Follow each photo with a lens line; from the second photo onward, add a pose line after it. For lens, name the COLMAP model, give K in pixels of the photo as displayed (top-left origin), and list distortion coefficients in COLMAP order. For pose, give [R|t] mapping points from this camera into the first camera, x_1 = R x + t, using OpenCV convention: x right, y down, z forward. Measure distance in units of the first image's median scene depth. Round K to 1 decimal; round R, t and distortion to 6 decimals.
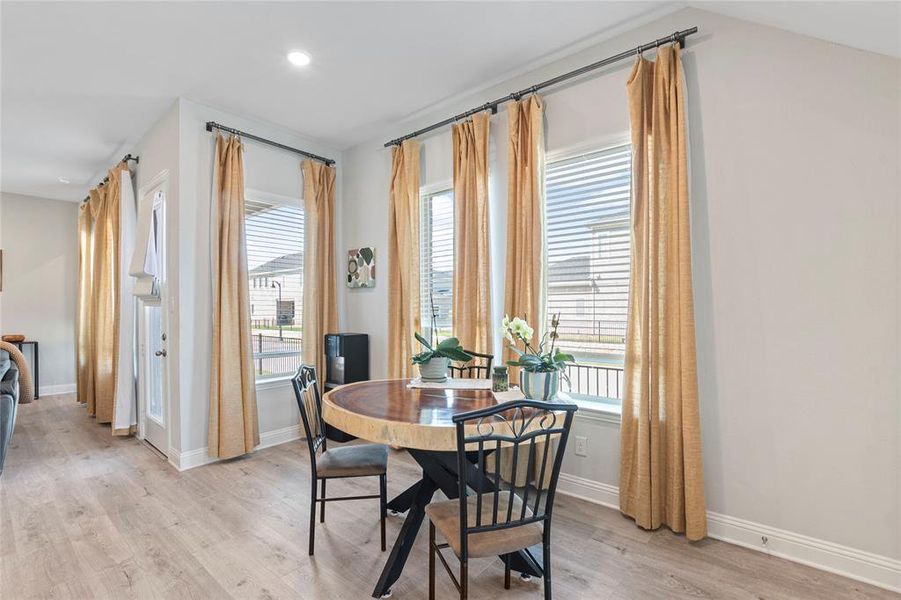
lens RADIAL K [[412.1, 0, 457.8], [0, 412.1, 303.1], [0, 0, 1]] dist [-0.024104, 0.002353]
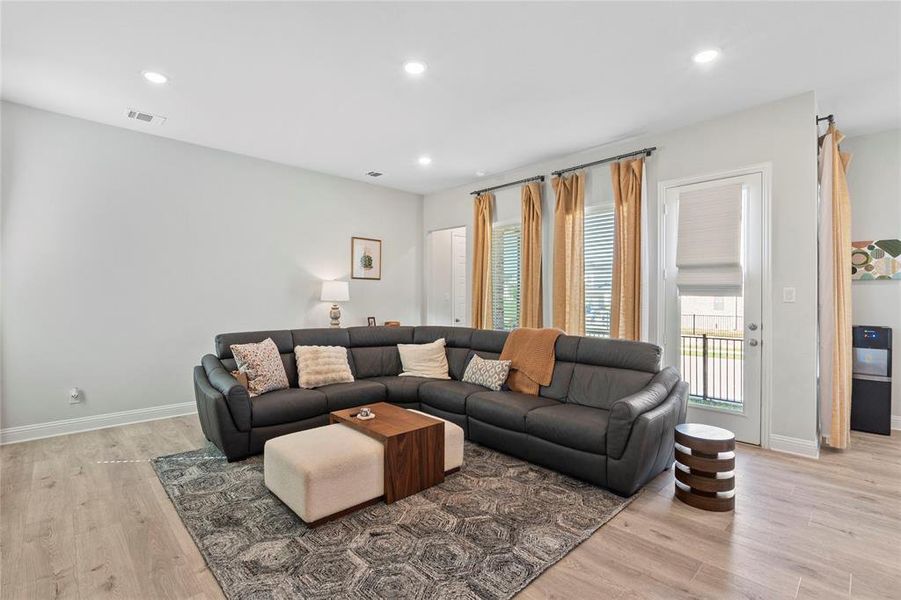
lens RADIAL K [[412.1, 0, 441.7], [0, 412.1, 293.0], [0, 0, 1]] dist [-0.024104, 0.002353]
pose [[0.993373, 0.010242, -0.114474, -1.184296], [-0.013924, 0.999410, -0.031412, 0.039595], [0.114085, 0.032798, 0.992929, -0.072987]]
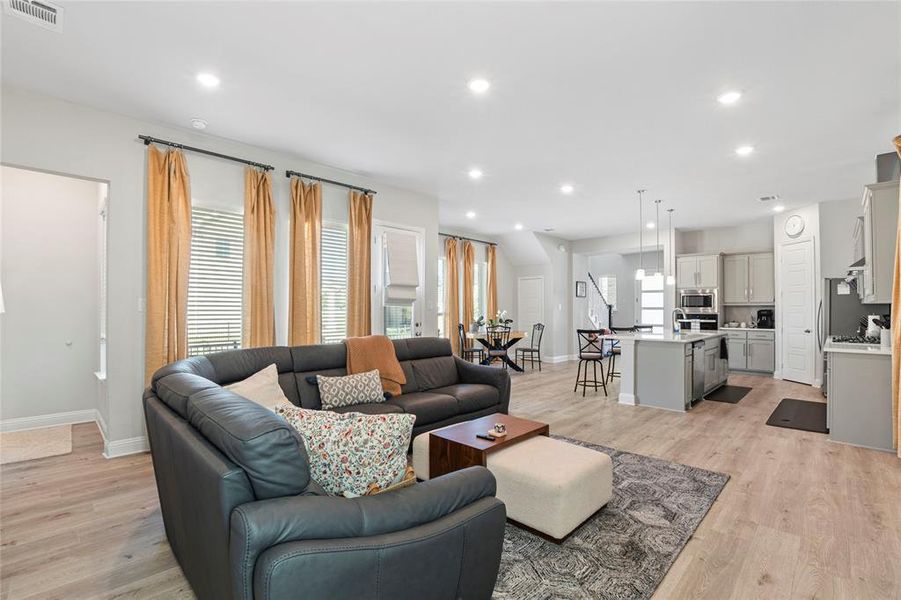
lens RADIAL K [[412.1, 0, 449.7], [0, 412.1, 301.4], [0, 0, 1]] dist [-0.024104, 0.002353]
pose [[0.067505, 0.022307, 0.997470, -2.063153], [0.010114, 0.999683, -0.023041, 0.027934], [-0.997668, 0.011644, 0.067258, 0.638622]]
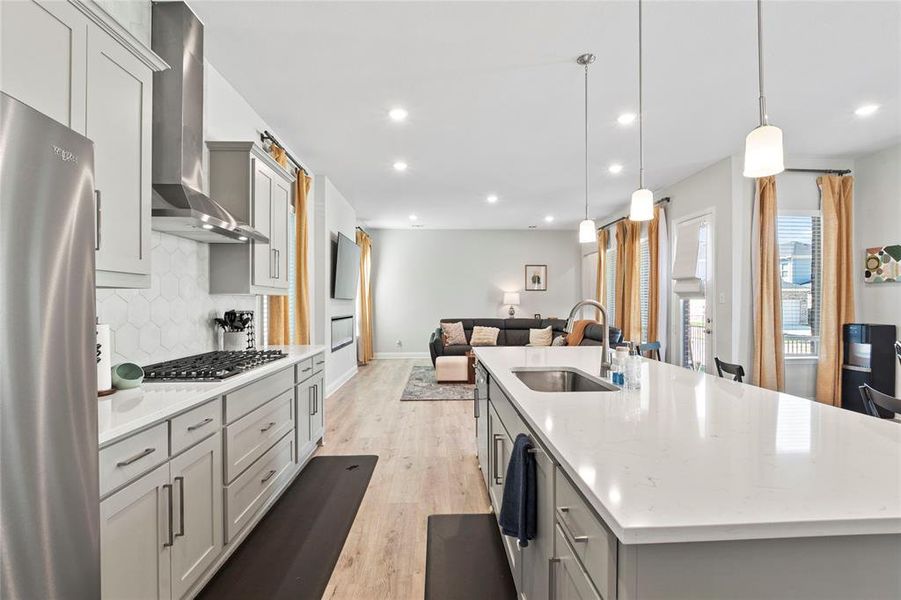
lens RADIAL K [[412.1, 0, 453.5], [0, 412.1, 302.6], [0, 0, 1]] dist [-0.024104, 0.002353]
pose [[0.672804, 0.004258, -0.739808, -0.222025], [-0.012572, 0.999905, -0.005678, 0.036802], [0.739714, 0.013121, 0.672794, -0.564612]]
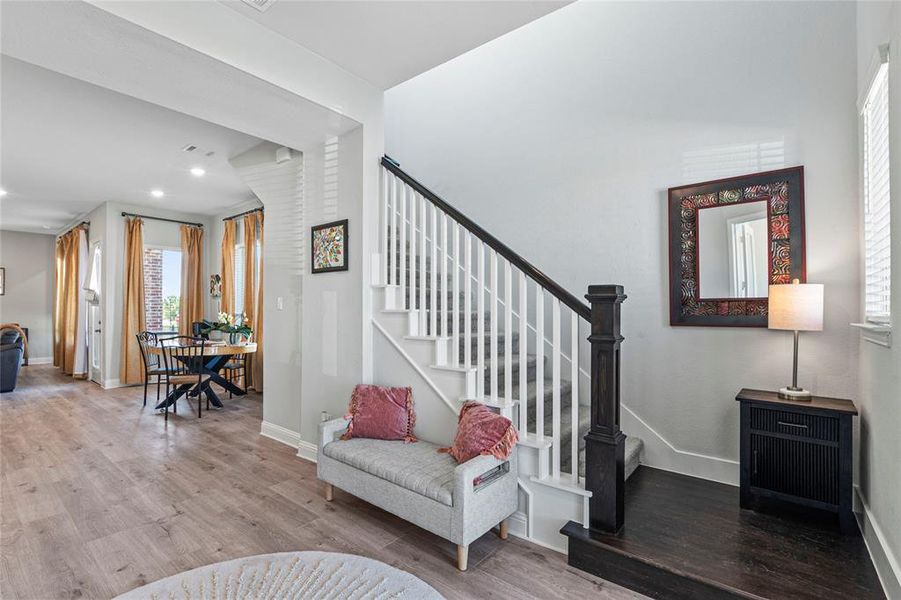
lens RADIAL K [[412.1, 0, 449.5], [0, 412.1, 304.8], [0, 0, 1]] dist [-0.024104, 0.002353]
pose [[0.999804, 0.004526, 0.019296, 0.753627], [-0.004438, 0.999980, -0.004587, 0.001774], [-0.019316, 0.004501, 0.999803, -0.798257]]
